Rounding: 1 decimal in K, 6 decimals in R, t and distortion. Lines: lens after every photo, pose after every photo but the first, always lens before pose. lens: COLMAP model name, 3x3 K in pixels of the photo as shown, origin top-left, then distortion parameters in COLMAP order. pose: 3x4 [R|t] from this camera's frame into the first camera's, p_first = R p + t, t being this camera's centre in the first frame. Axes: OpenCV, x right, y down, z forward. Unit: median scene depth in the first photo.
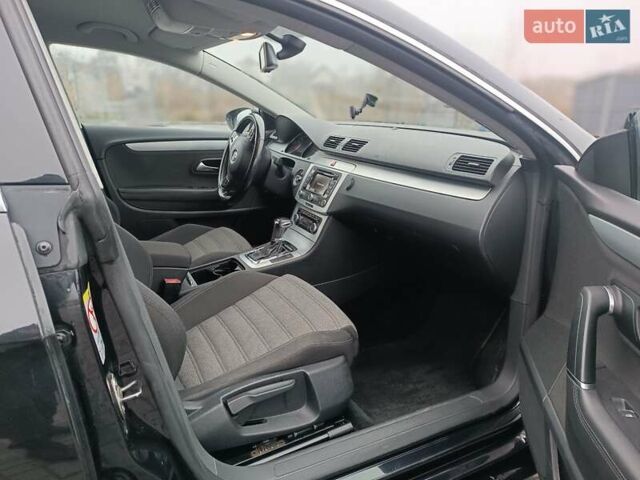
lens RADIAL K [[455.3, 0, 317.6], [0, 455.3, 241.2], [0, 0, 1]] dist [0.026871, -0.029002]
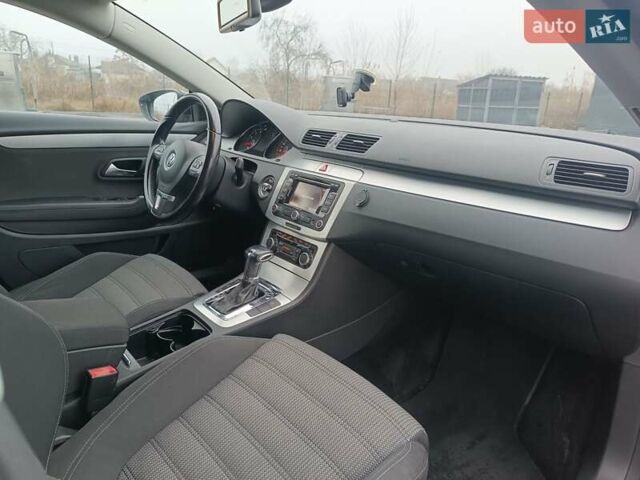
lens RADIAL K [[455.3, 0, 317.7], [0, 455.3, 239.6], [0, 0, 1]] dist [0.026871, -0.029002]
pose [[0.972450, -0.044303, 0.228865, -0.154461], [0.041591, 0.998996, 0.016661, -0.073794], [-0.229373, -0.006683, 0.973316, 0.317723]]
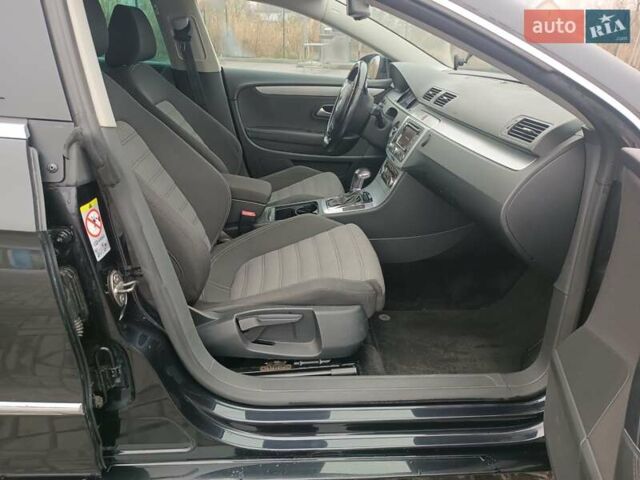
lens RADIAL K [[455.3, 0, 320.1], [0, 455.3, 242.7], [0, 0, 1]] dist [0.026871, -0.029002]
pose [[0.918560, 0.165793, -0.358832, 0.237878], [-0.122645, 0.982525, 0.140009, -0.020090], [0.375774, -0.084597, 0.922842, 0.007552]]
